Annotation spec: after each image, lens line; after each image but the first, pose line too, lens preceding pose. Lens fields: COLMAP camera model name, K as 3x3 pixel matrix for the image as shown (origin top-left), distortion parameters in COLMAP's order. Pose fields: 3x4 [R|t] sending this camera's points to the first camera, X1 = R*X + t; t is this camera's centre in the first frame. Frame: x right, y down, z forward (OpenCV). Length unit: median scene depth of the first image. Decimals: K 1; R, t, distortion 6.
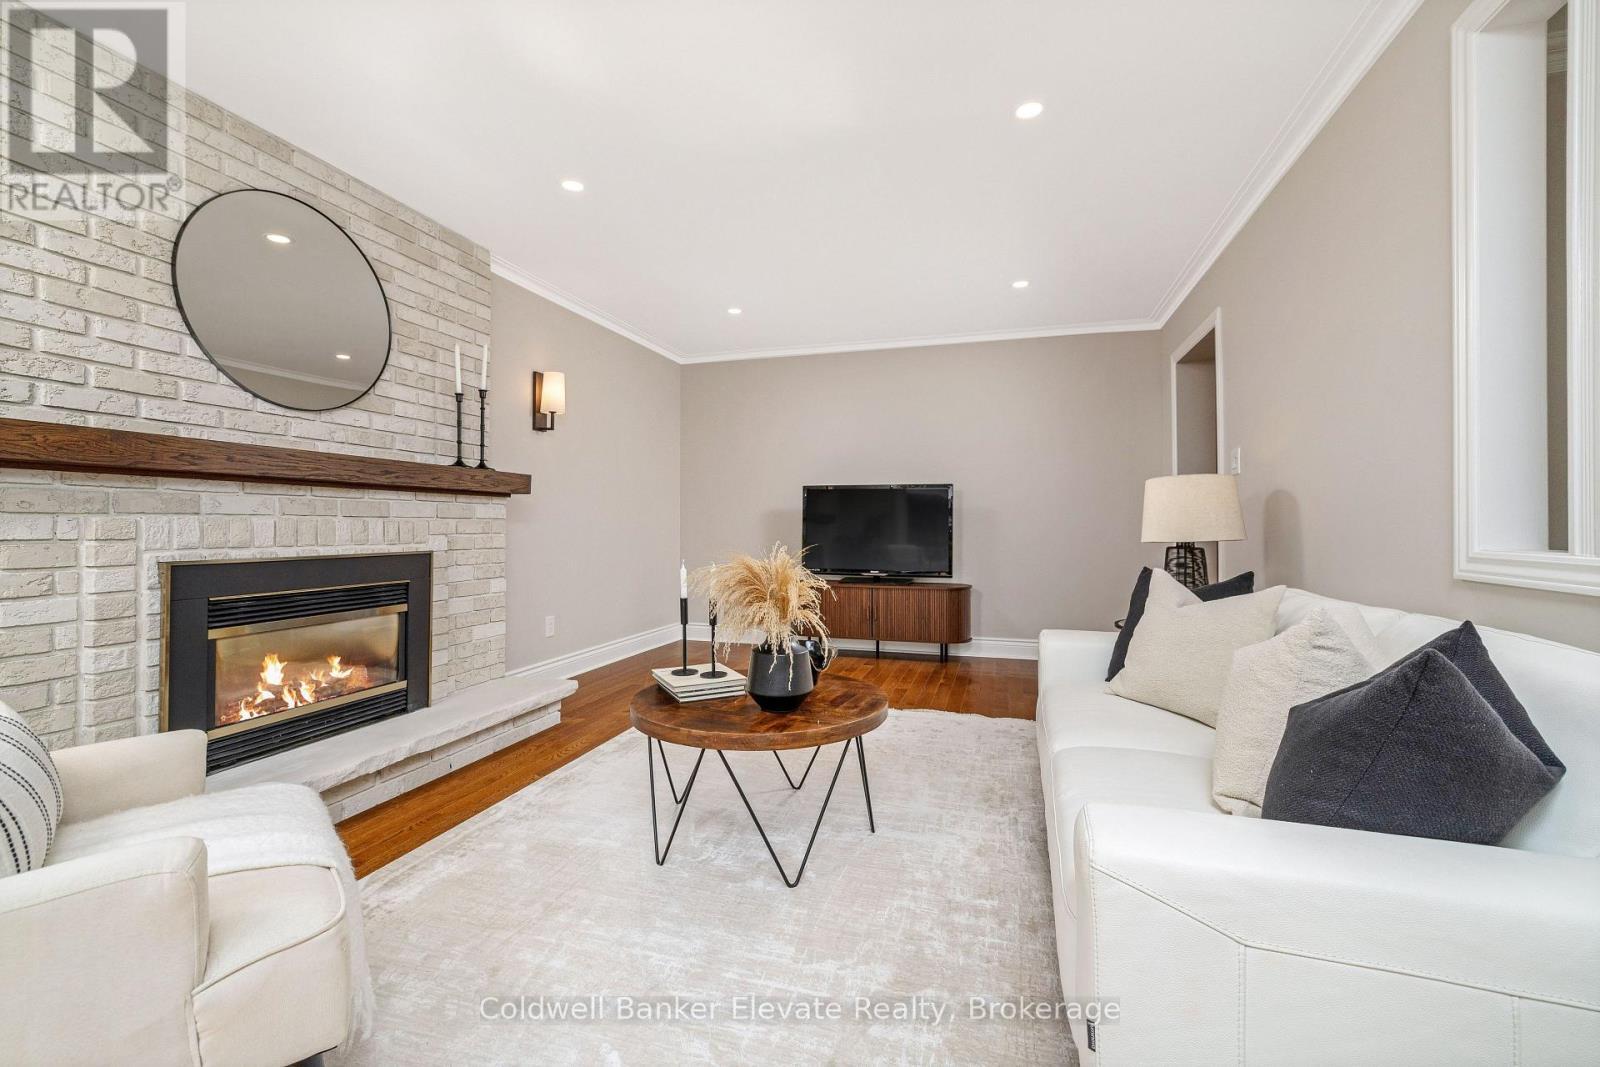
lens RADIAL K [[669.8, 0, 801.4], [0, 669.8, 529.2], [0, 0, 1]] dist [0.005673, 0.000241]
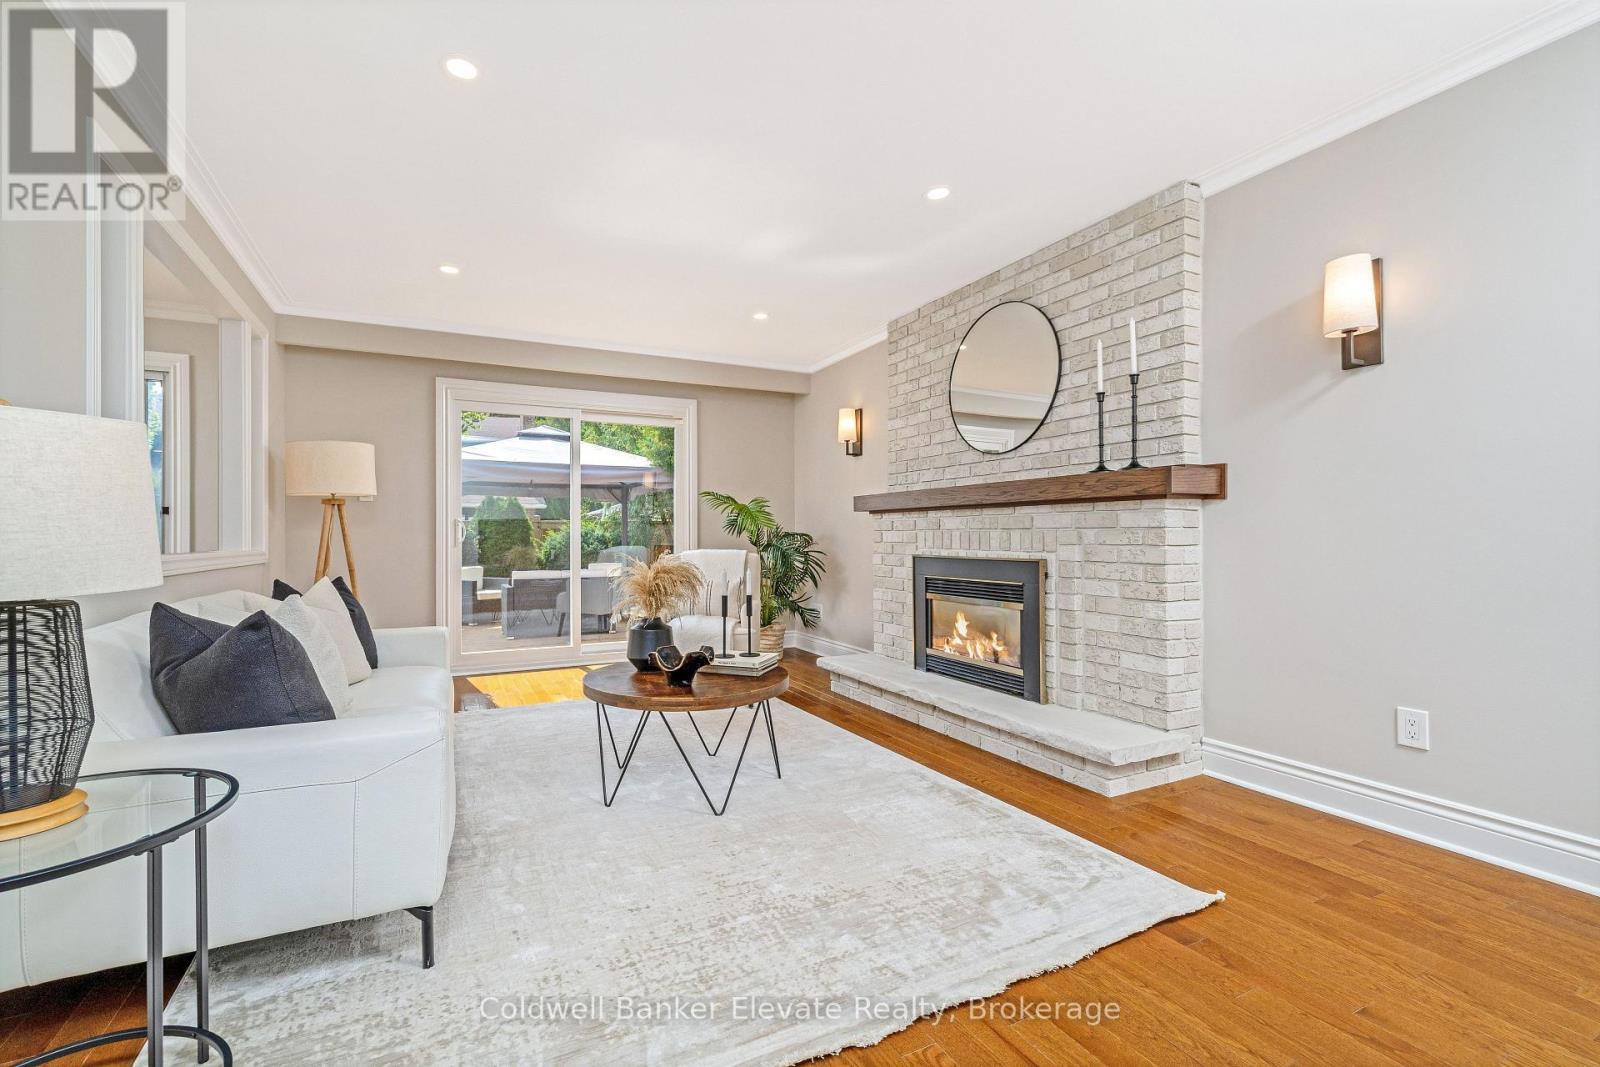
lens RADIAL K [[698.2, 0, 771.0], [0, 698.2, 542.7], [0, 0, 1]] dist [0.002096, 0.000122]
pose [[-0.738499, 0.009009, -0.674195, 0.522921], [-0.000874, 0.999897, 0.014319, -0.010170], [0.674254, 0.011164, -0.738415, 1.545406]]
